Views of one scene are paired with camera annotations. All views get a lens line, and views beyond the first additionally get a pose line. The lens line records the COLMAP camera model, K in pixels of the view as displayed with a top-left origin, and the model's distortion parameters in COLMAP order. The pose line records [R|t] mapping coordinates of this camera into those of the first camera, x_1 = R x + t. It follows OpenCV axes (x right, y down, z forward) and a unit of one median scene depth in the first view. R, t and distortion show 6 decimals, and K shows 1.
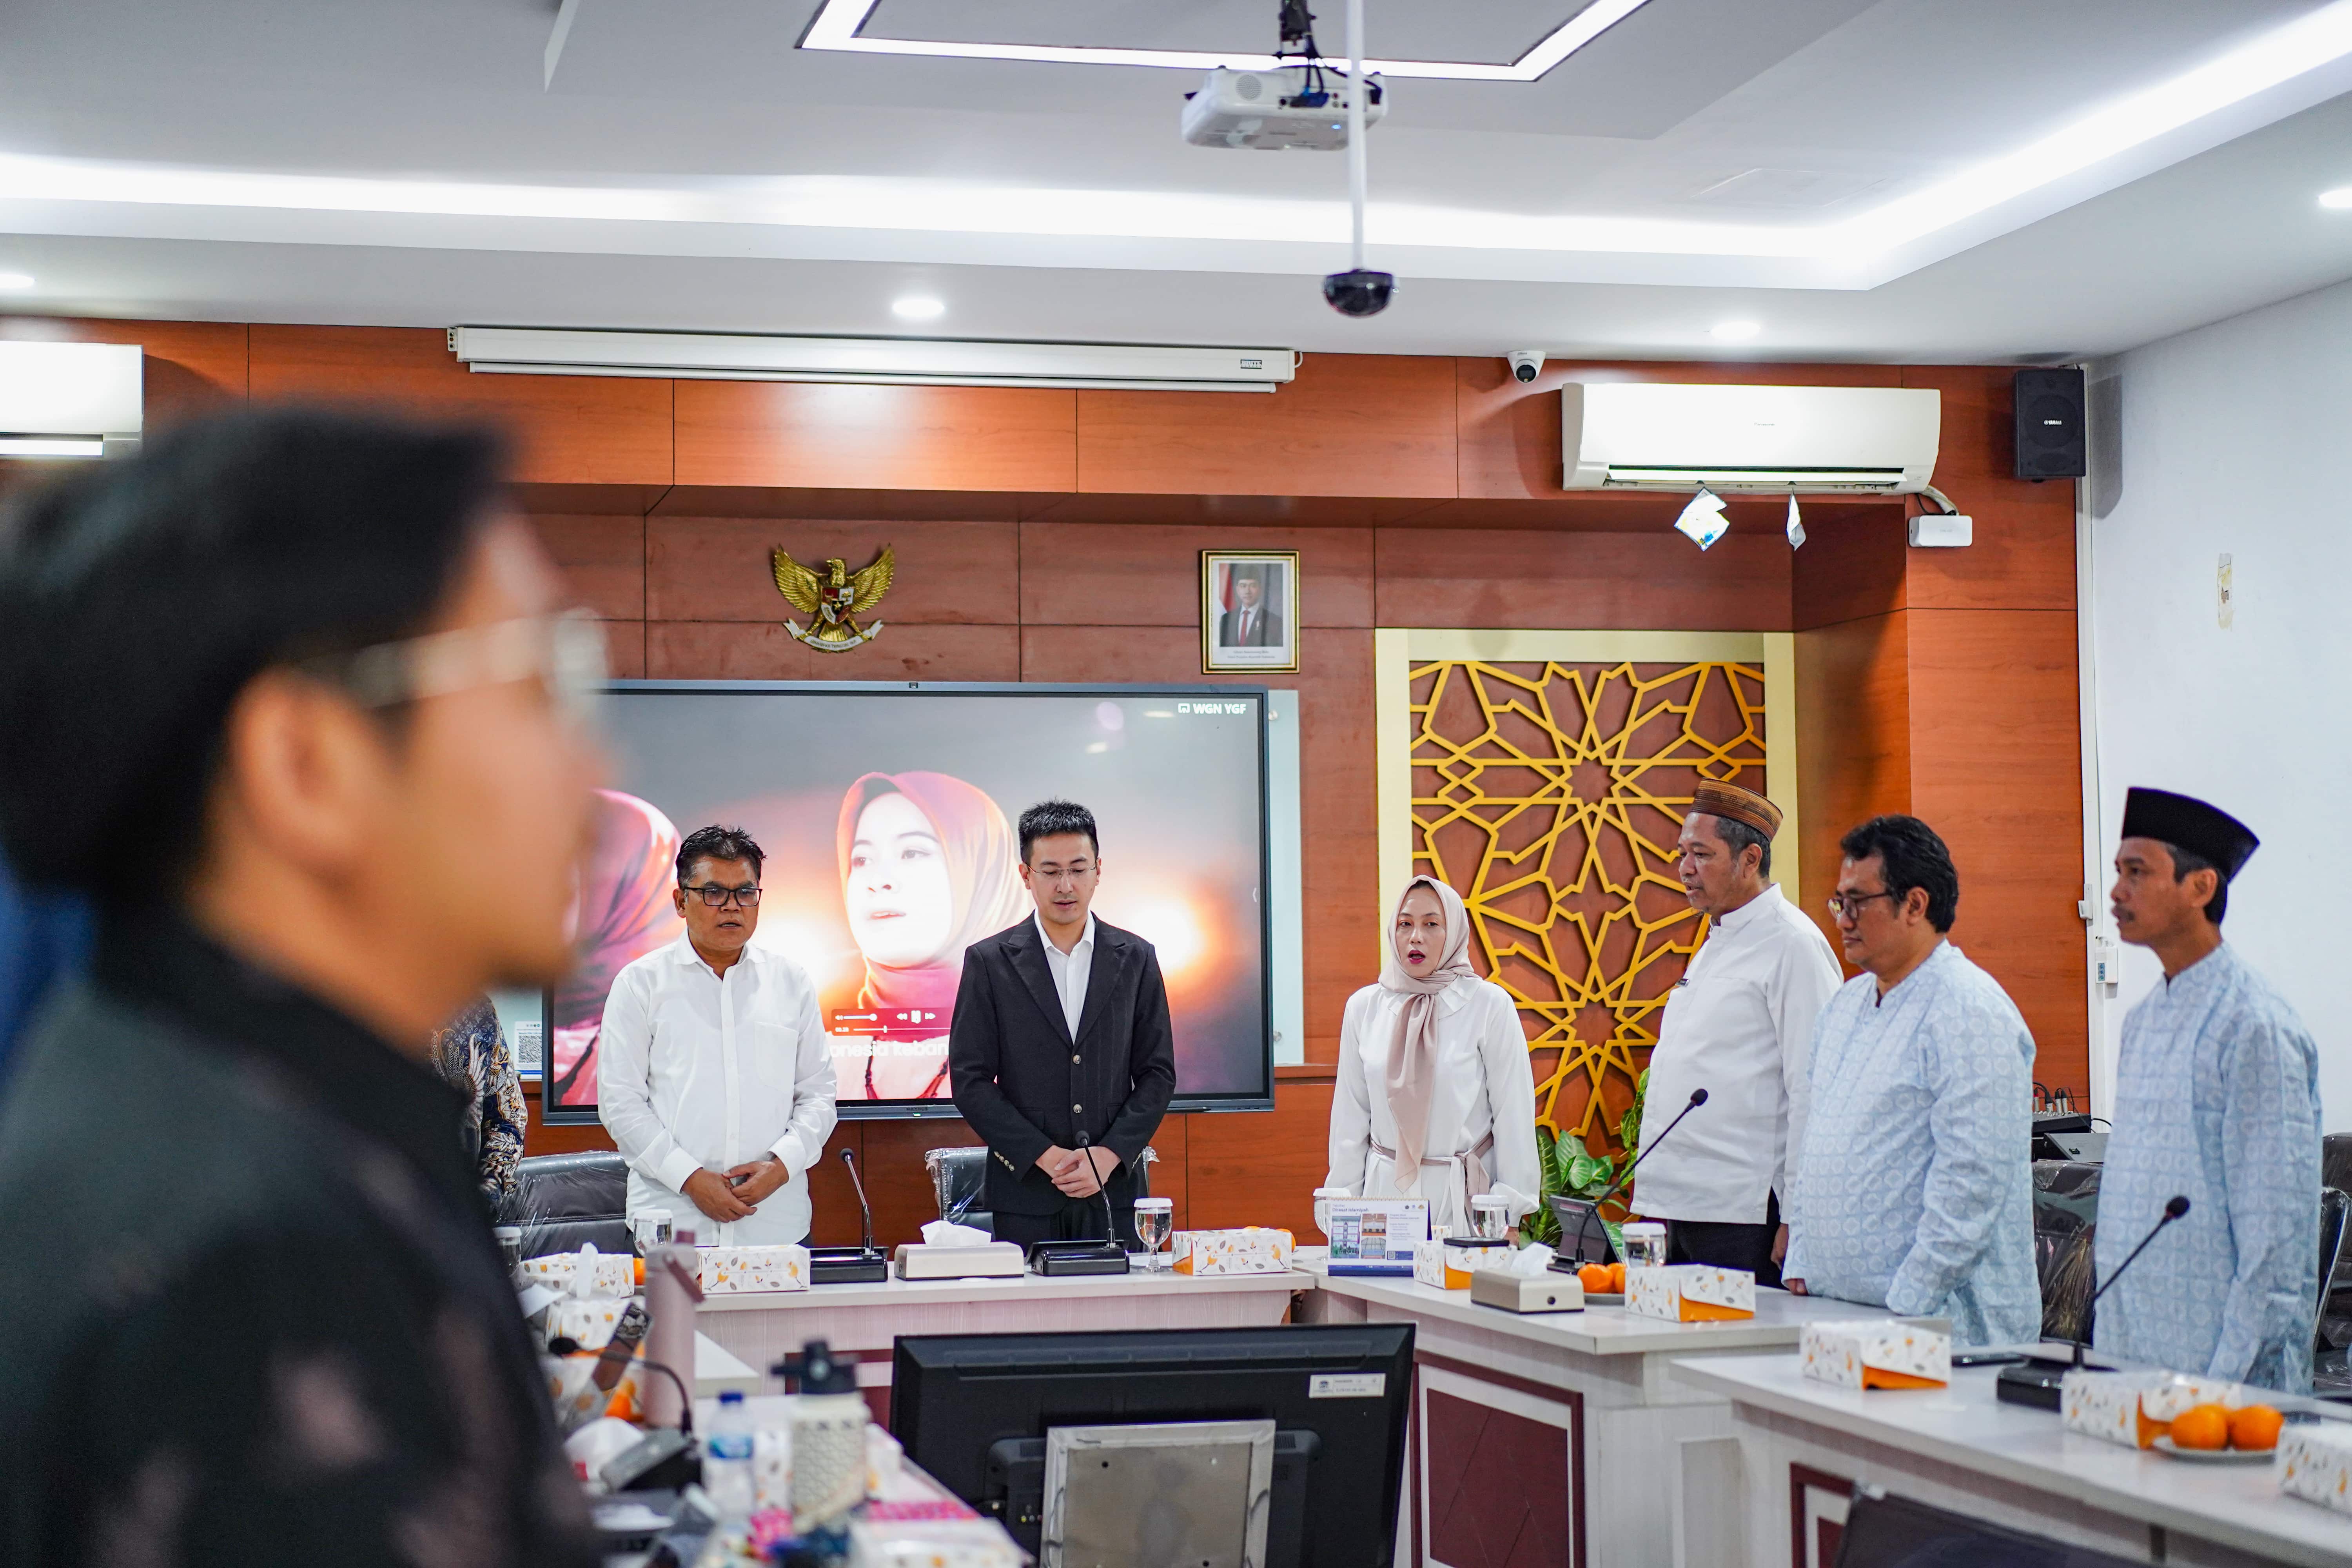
lens RADIAL K [[3732.7, 0, 1171.0], [0, 3732.7, 792.1], [0, 0, 1]] dist [0.012221, 0.000000]
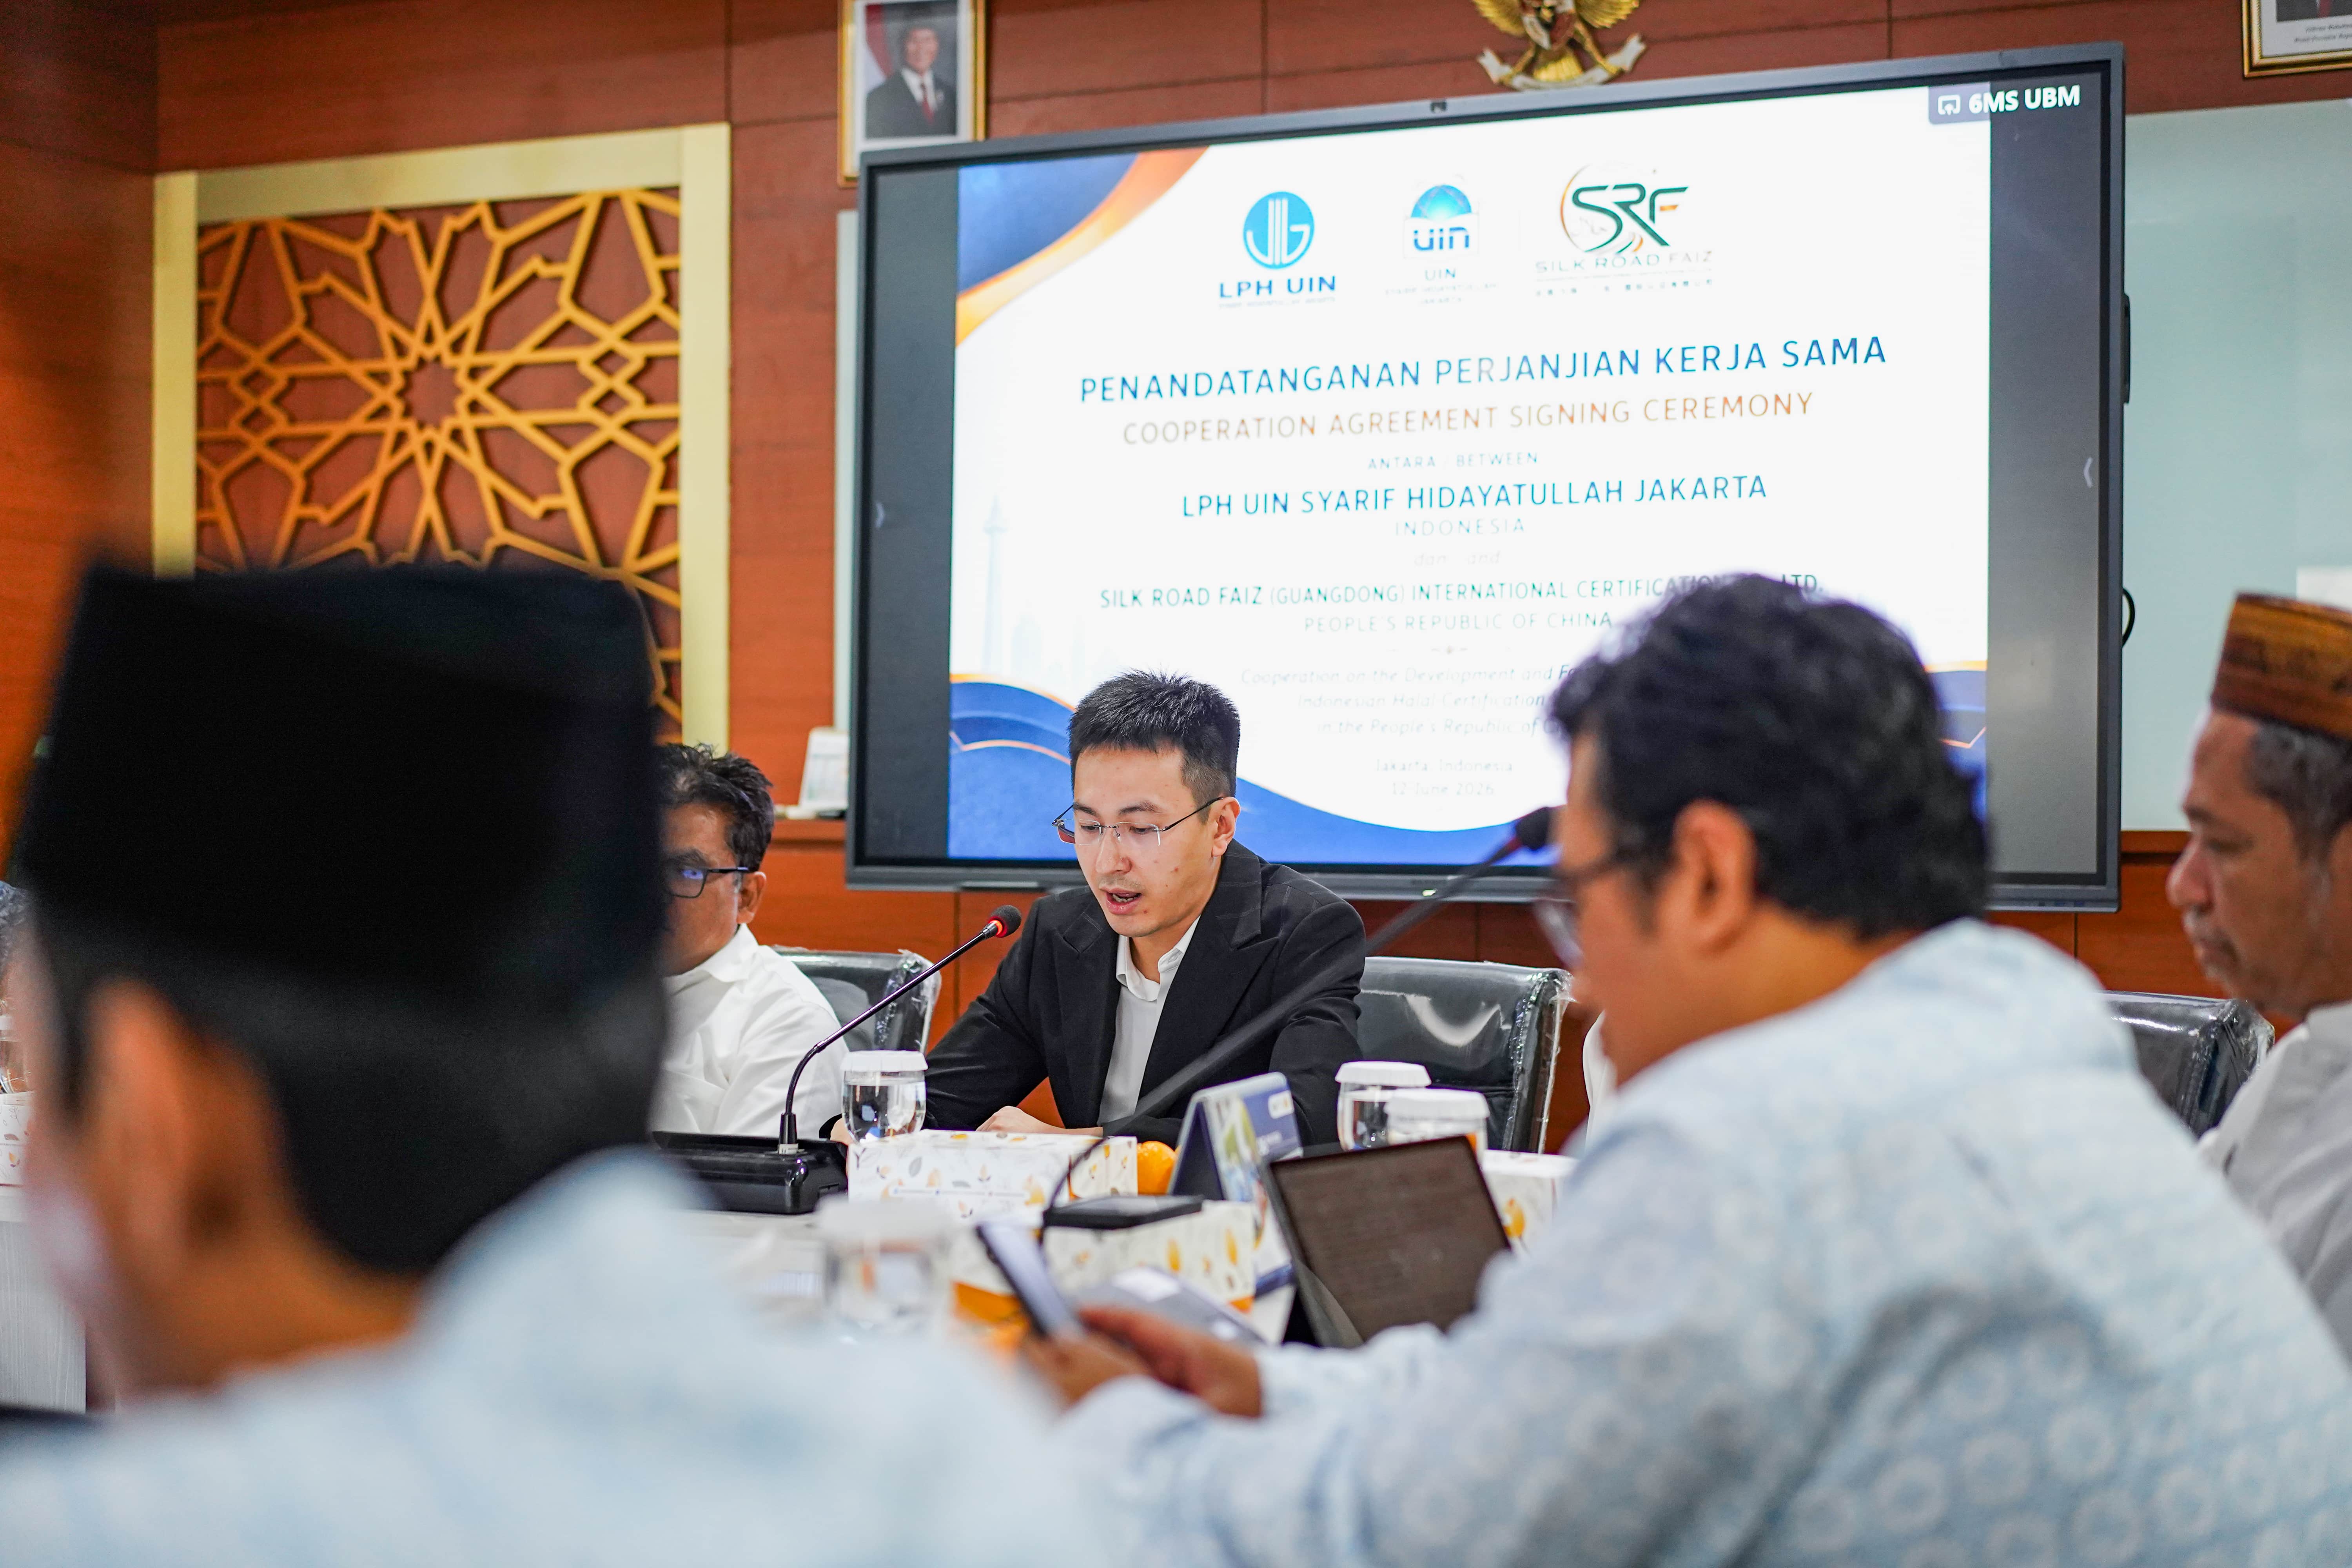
lens RADIAL K [[3732.7, 0, 1122.0], [0, 3732.7, 728.8], [0, 0, 1]] dist [0.012221, 0.000000]
pose [[0.757858, 0.000829, -0.652419, 0.224784], [0.015998, 0.999675, 0.019854, 0.045157], [0.652223, -0.025484, 0.757598, 0.497059]]
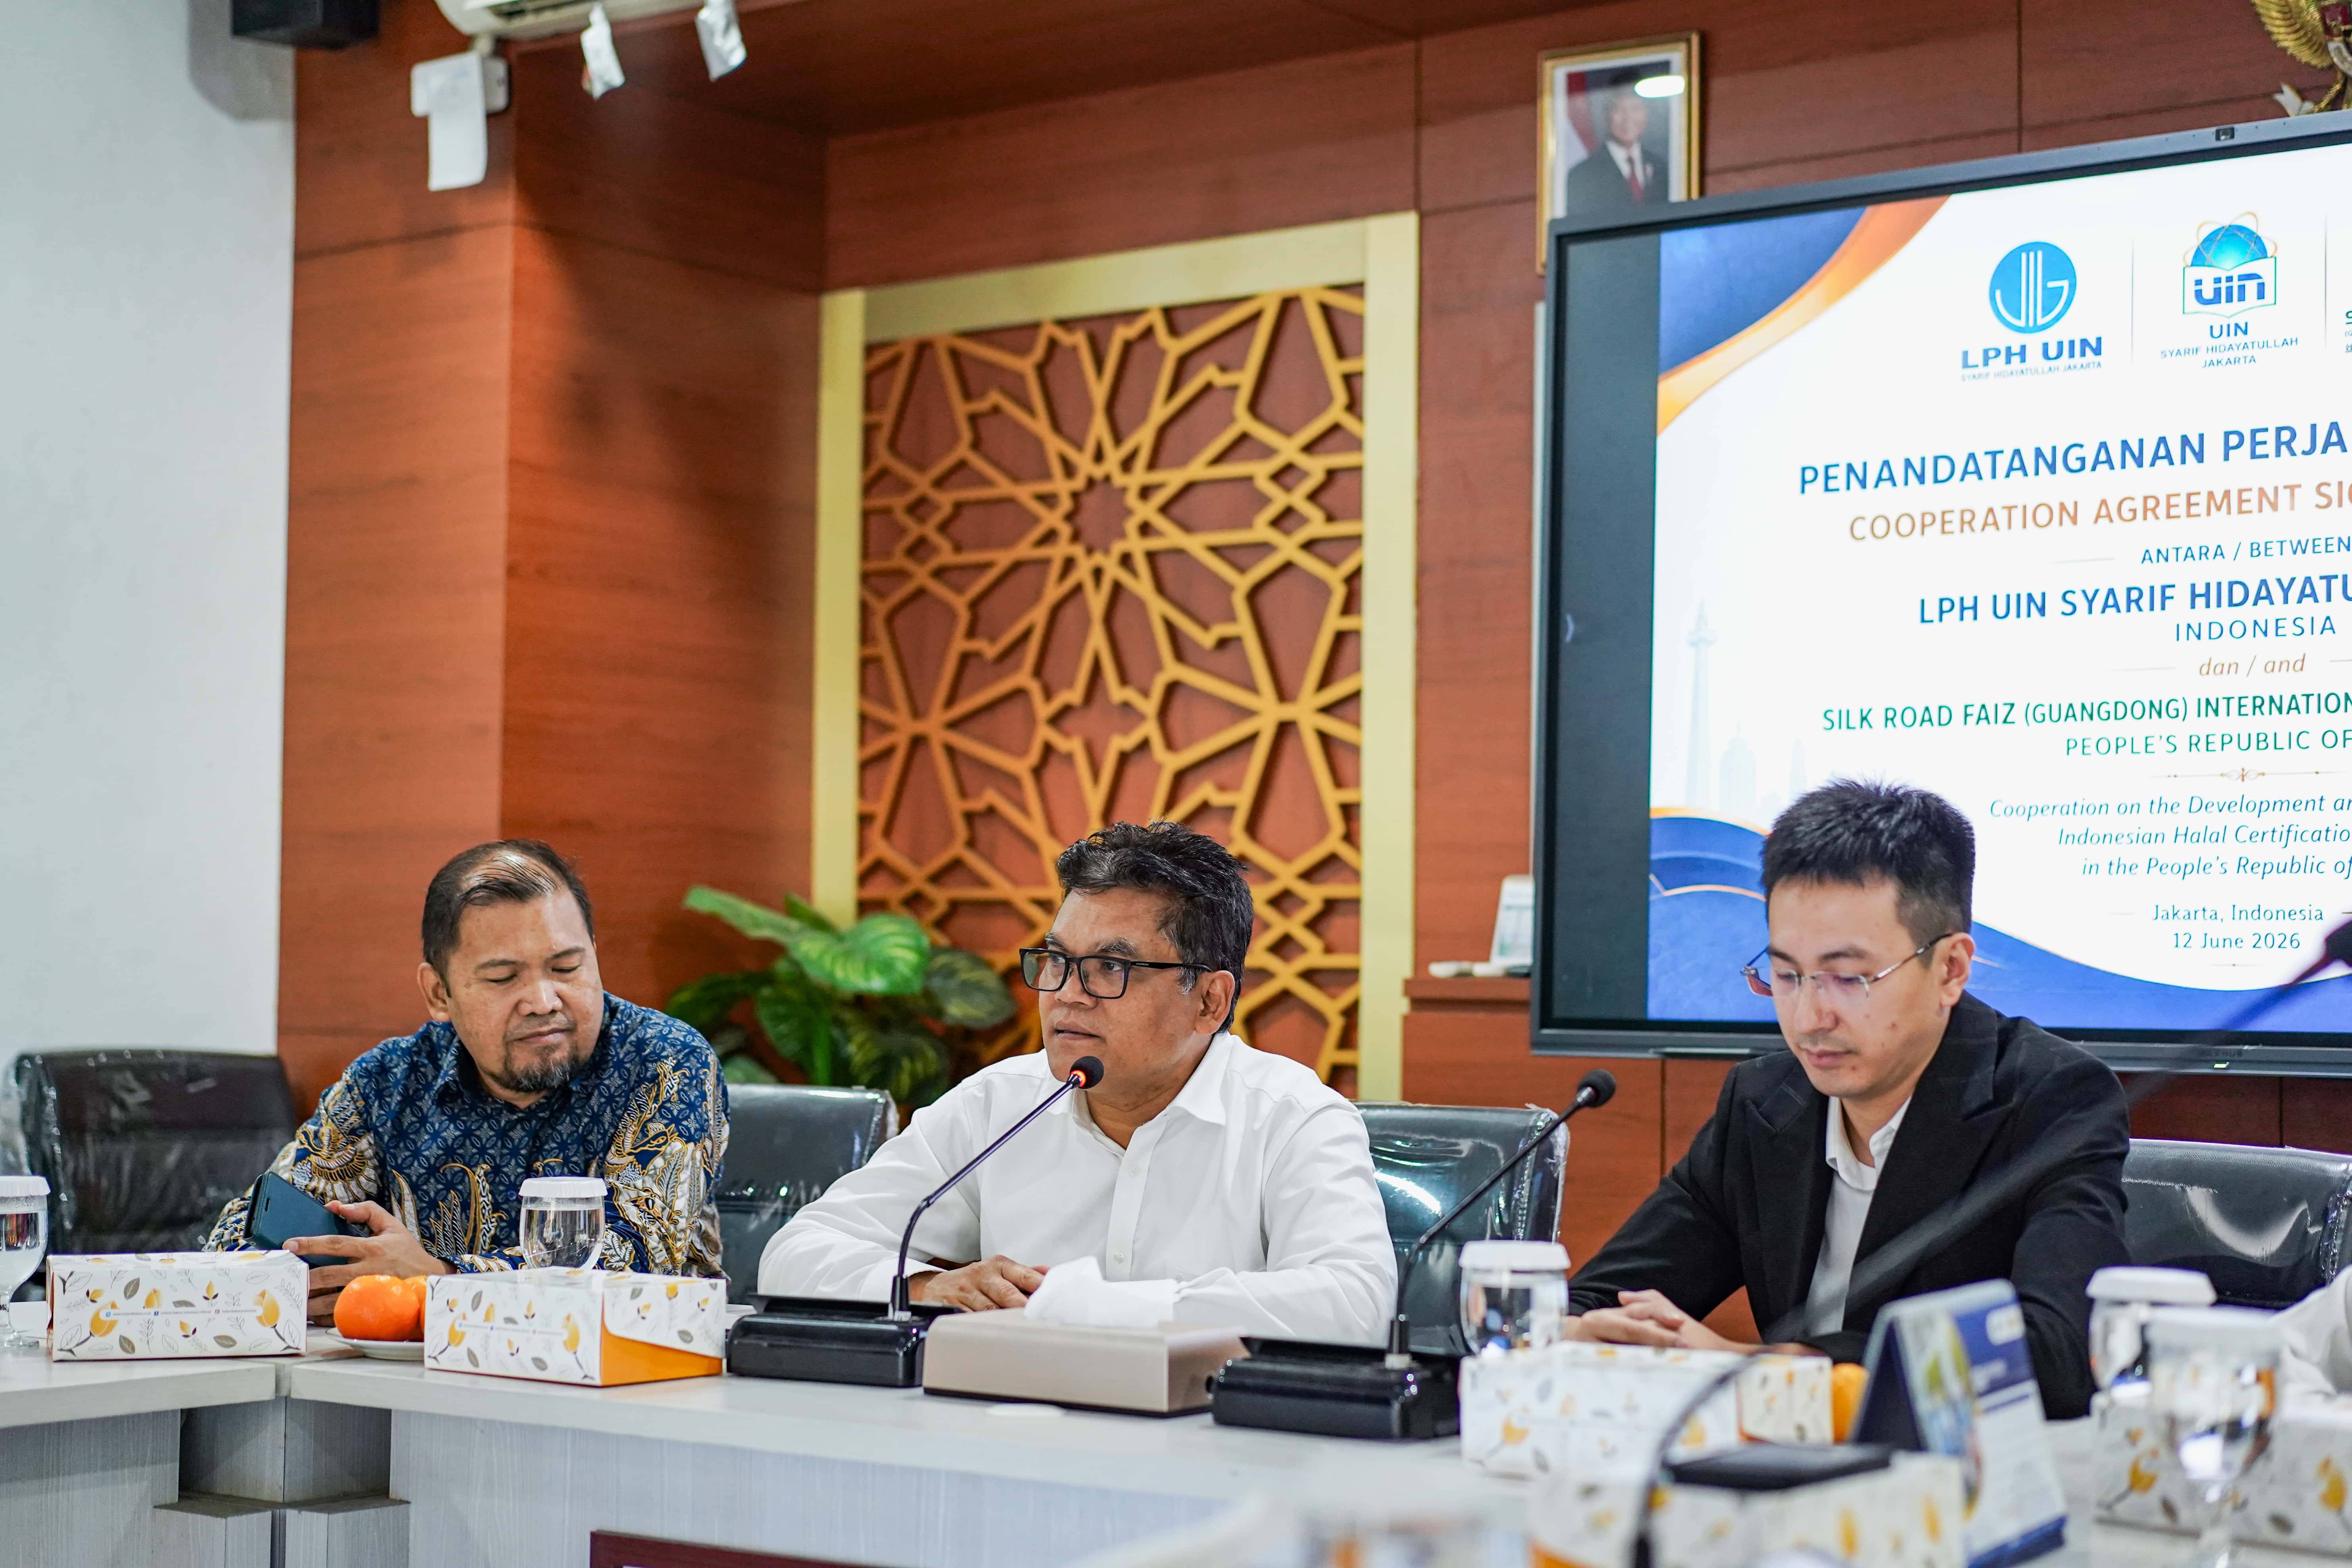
lens RADIAL K [[3732.6, 0, 1159.0], [0, 3732.6, 762.1], [0, 0, 1]] dist [0.012221, 0.000000]
pose [[0.616920, -0.027282, -0.786553, 0.188244], [0.015065, 0.999625, -0.022856, 0.051357], [0.786882, 0.002251, 0.617100, 0.548017]]
